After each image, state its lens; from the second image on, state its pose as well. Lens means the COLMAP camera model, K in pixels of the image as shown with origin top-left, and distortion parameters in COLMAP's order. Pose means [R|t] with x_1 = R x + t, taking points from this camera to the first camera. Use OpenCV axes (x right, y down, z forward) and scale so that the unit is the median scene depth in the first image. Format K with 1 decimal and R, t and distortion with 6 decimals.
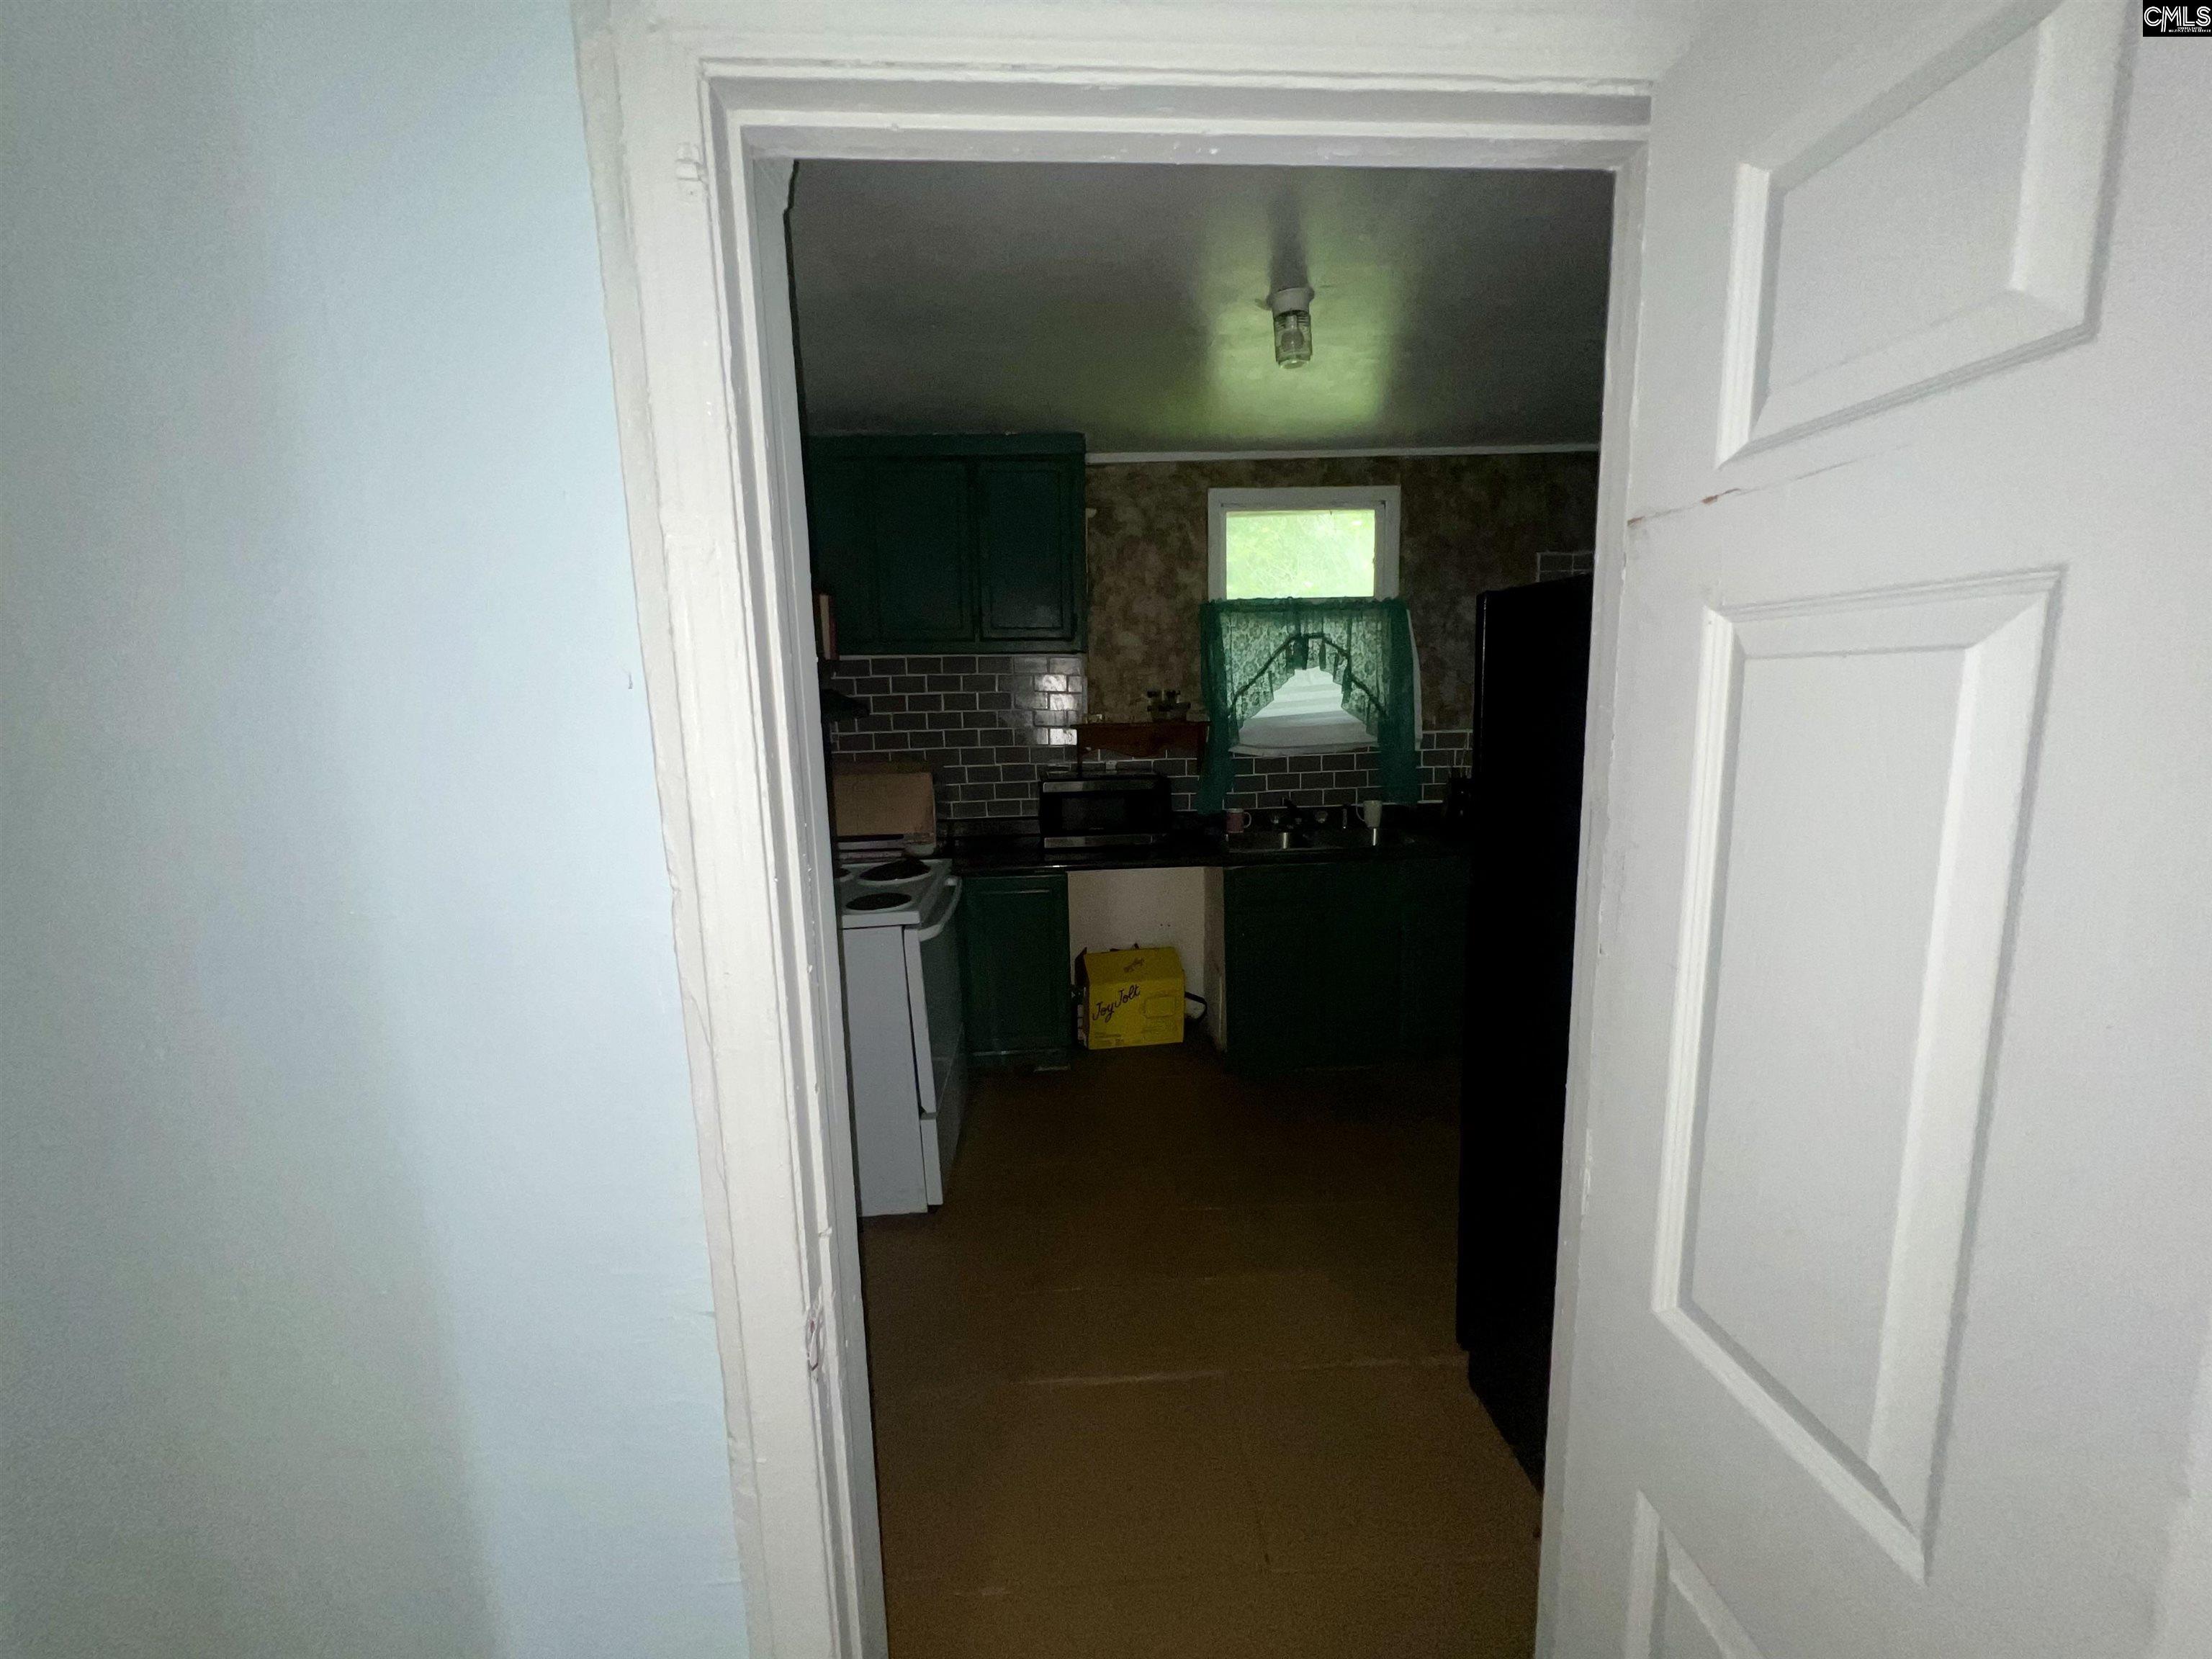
lens RADIAL K [[887.2, 0, 1114.1], [0, 887.2, 828.8], [0, 0, 1]] dist [-0.002104, 0.000189]
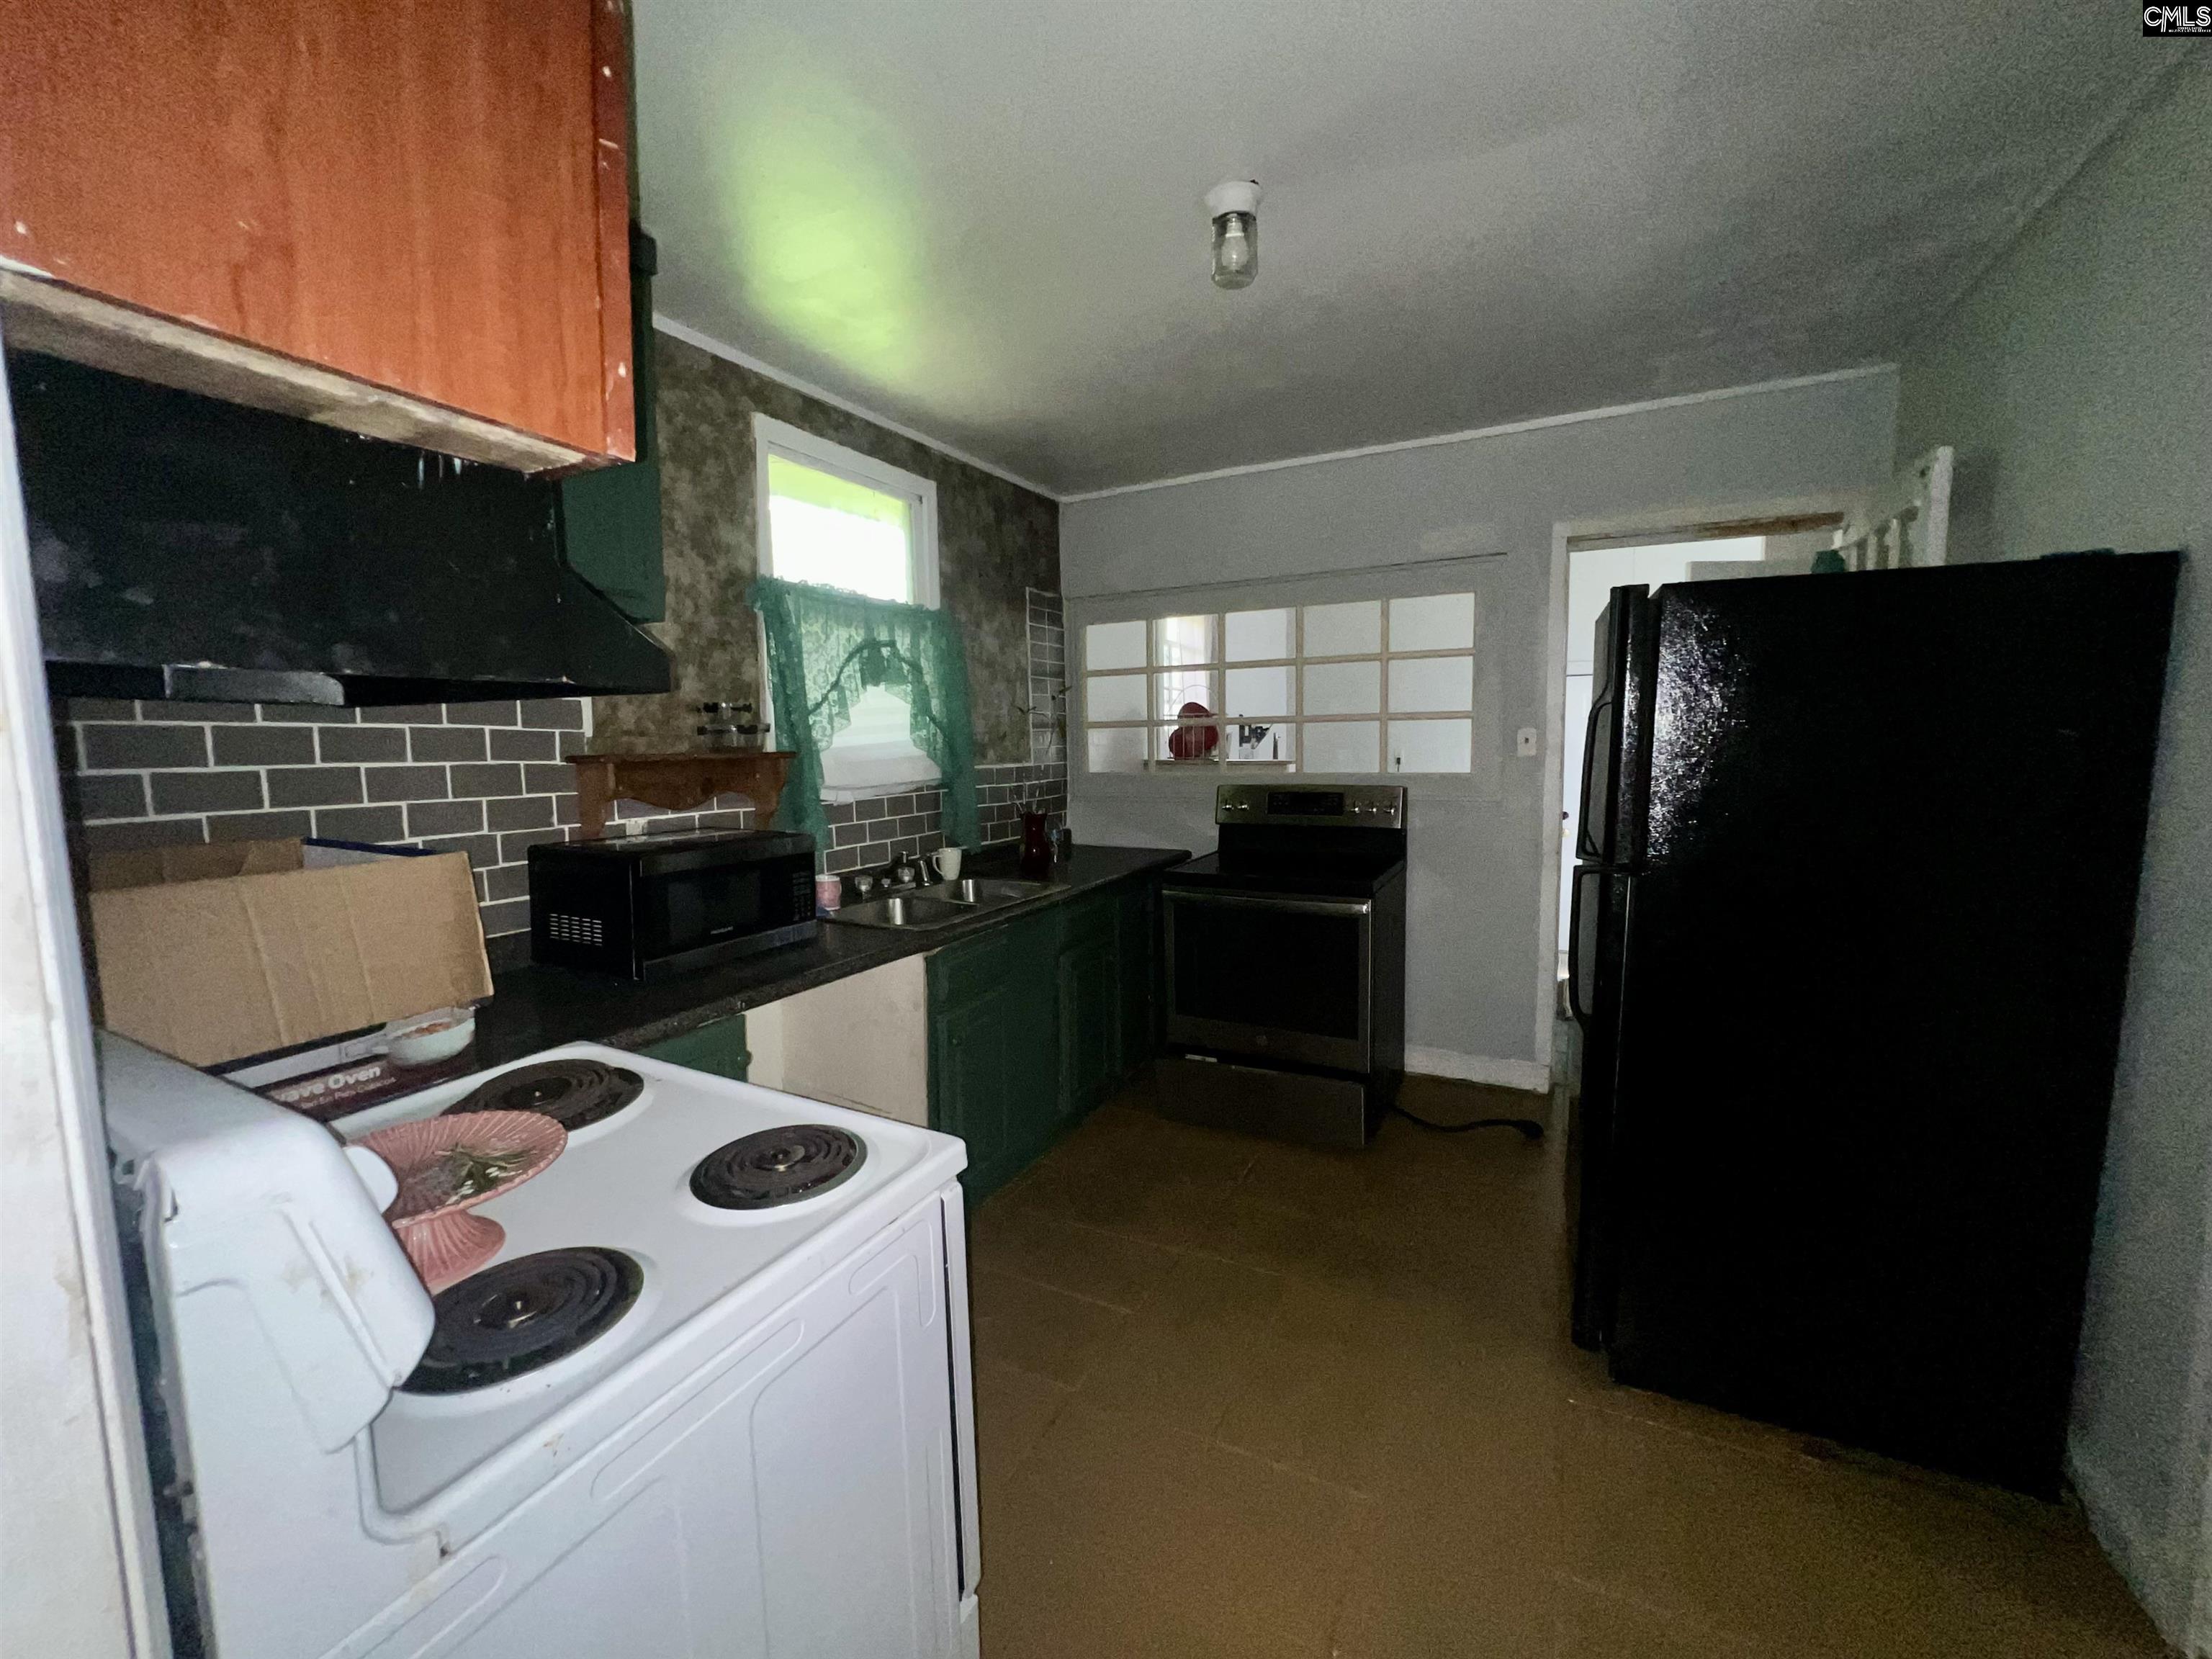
lens RADIAL K [[887.2, 0, 1106.3], [0, 887.2, 828.7], [0, 0, 1]] dist [-0.002104, 0.000189]
pose [[0.511029, -0.066448, 0.856991, -0.351429], [0.130306, 0.991474, -0.000827, -0.030415], [-0.849629, 0.112093, 0.515330, 0.447961]]
